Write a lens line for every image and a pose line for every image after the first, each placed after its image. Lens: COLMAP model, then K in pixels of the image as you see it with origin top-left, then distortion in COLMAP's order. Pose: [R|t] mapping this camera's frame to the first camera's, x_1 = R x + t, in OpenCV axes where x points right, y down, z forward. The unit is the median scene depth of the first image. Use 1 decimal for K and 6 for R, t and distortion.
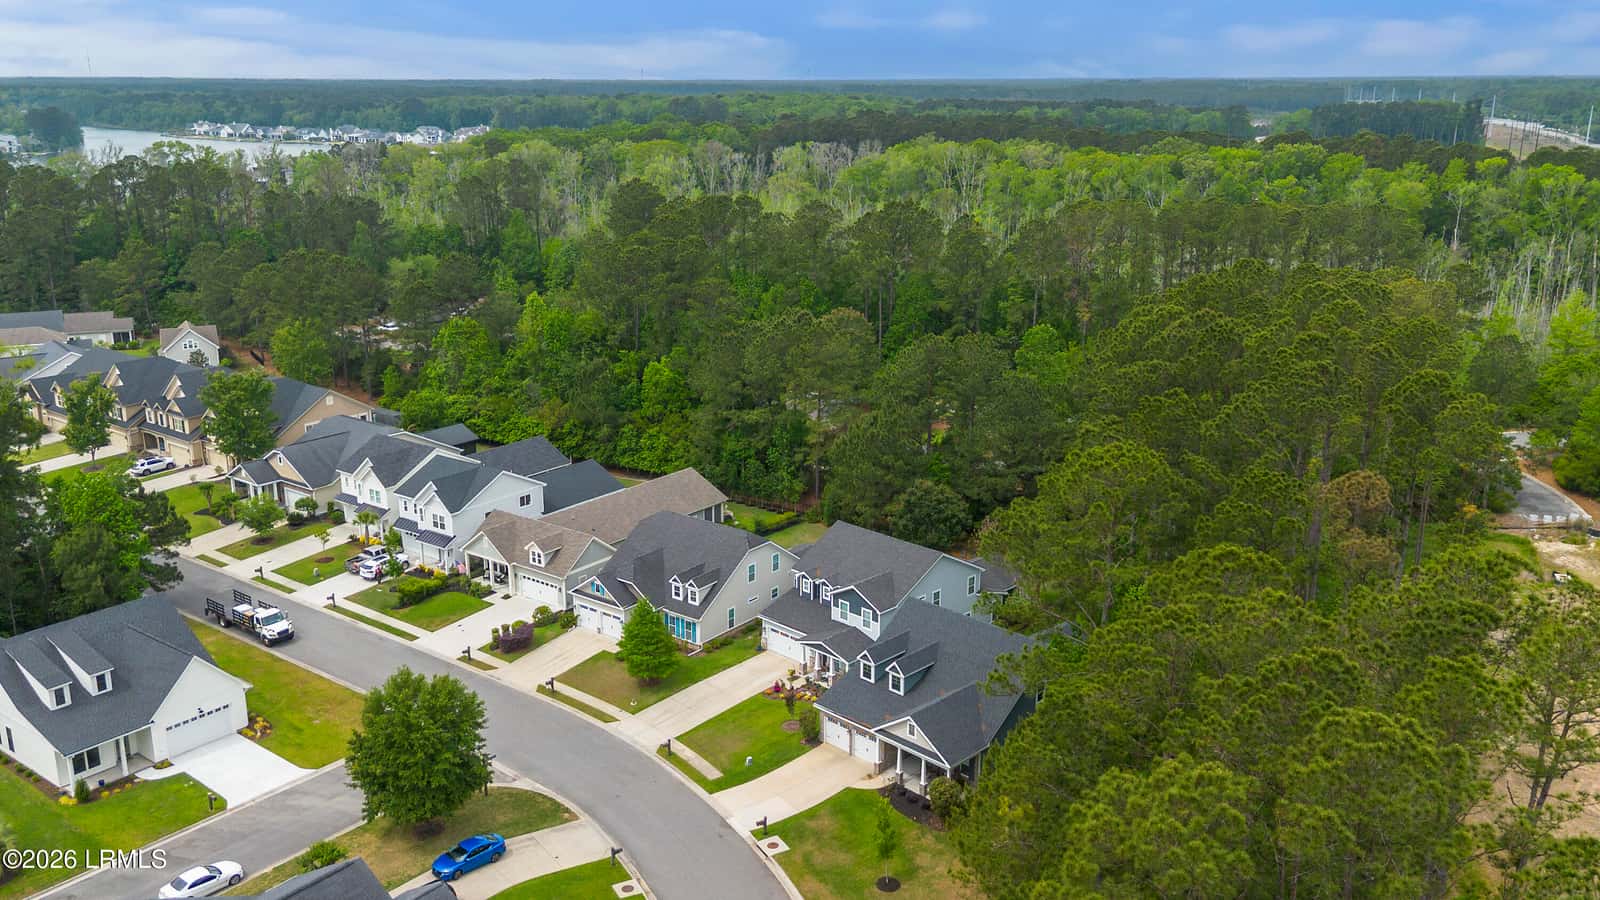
lens RADIAL K [[1340.8, 0, 800.0], [0, 1340.8, 450.0], [0, 0, 1]] dist [0.115409, -0.157366]
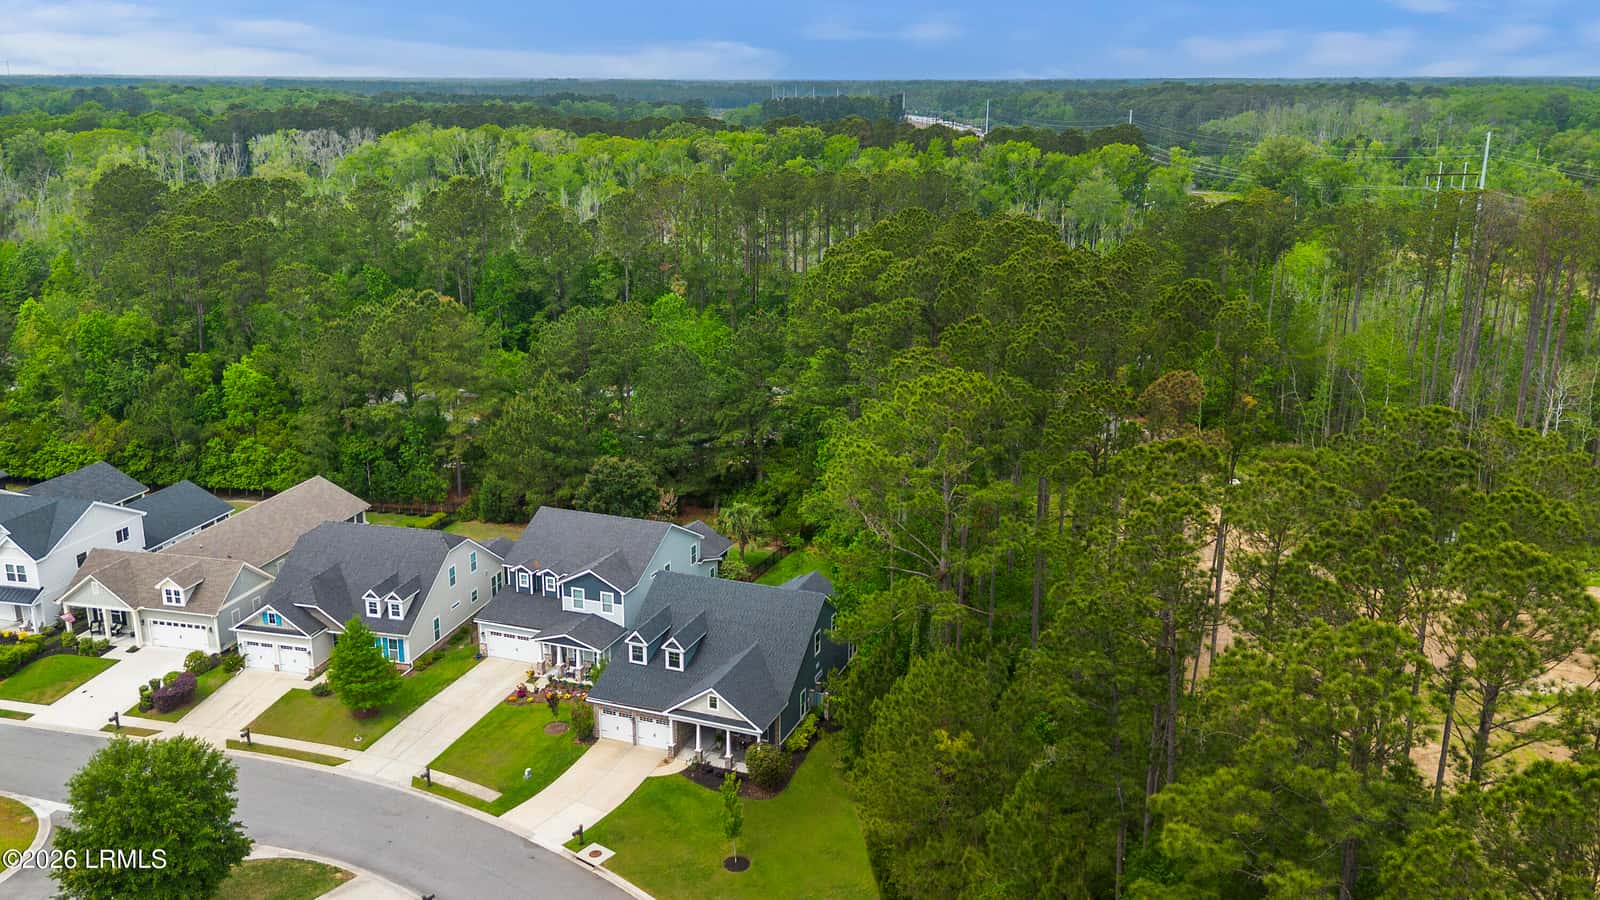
lens RADIAL K [[1340.8, 0, 800.0], [0, 1340.8, 450.0], [0, 0, 1]] dist [0.115409, -0.157366]
pose [[0.920022, -0.104417, 0.377700, -0.144827], [0.104577, 0.994313, 0.020148, 0.013241], [-0.377656, 0.020962, 0.925709, 0.069887]]
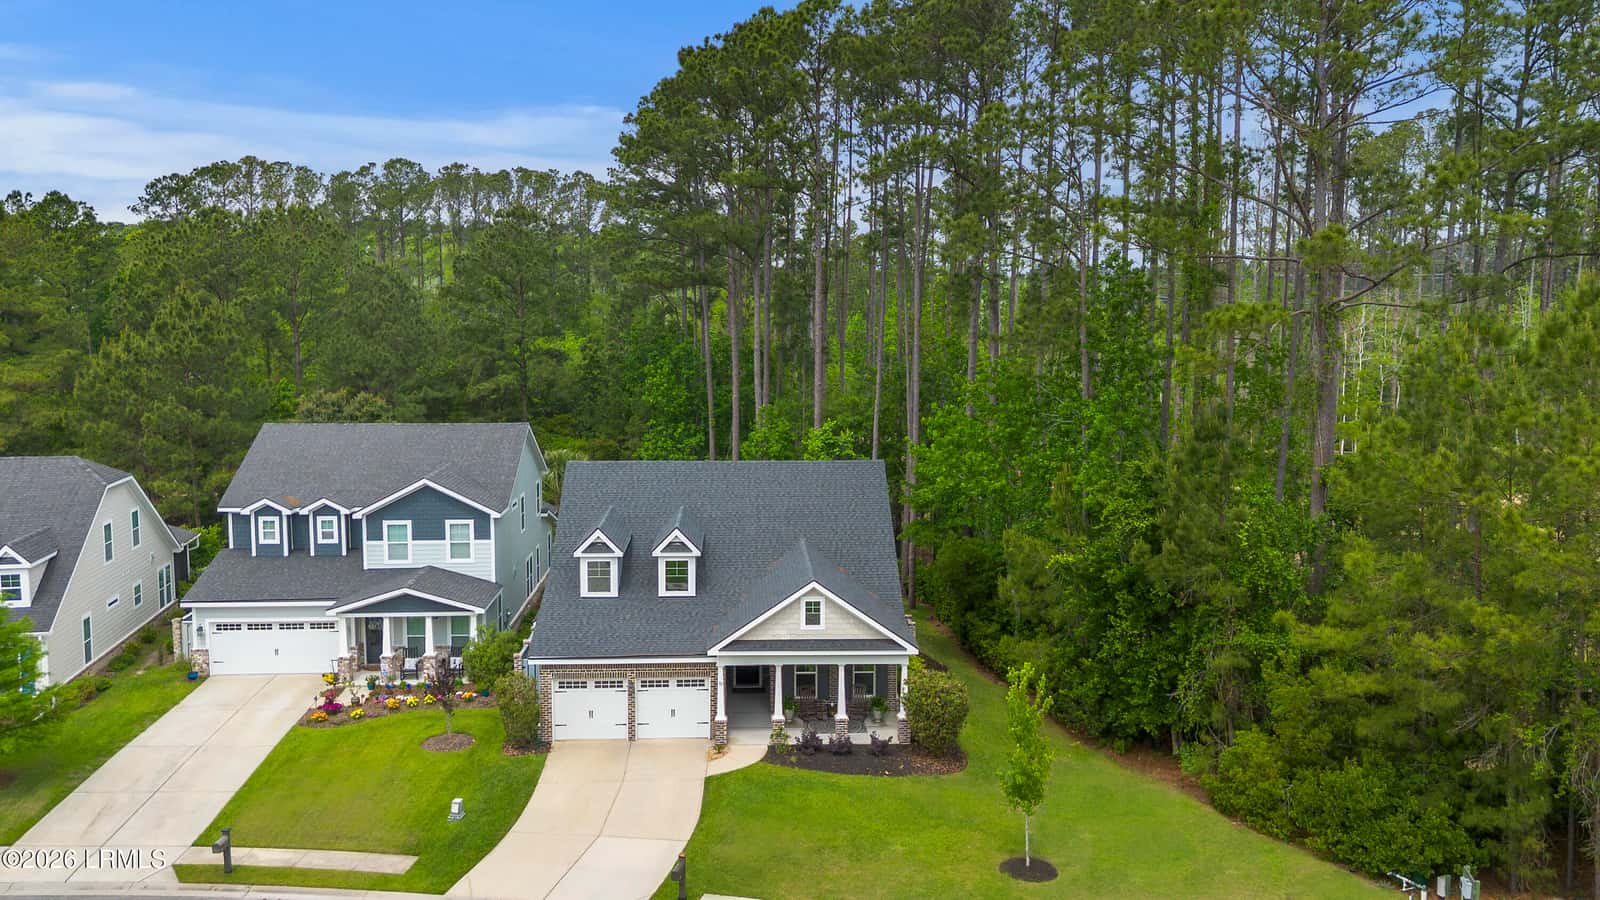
lens RADIAL K [[1340.8, 0, 800.0], [0, 1340.8, 450.0], [0, 0, 1]] dist [0.115409, -0.157366]
pose [[0.683608, -0.085670, 0.724804, -0.196166], [0.201906, 0.976529, -0.075006, 0.134199], [-0.701366, 0.197617, 0.684860, 0.474575]]
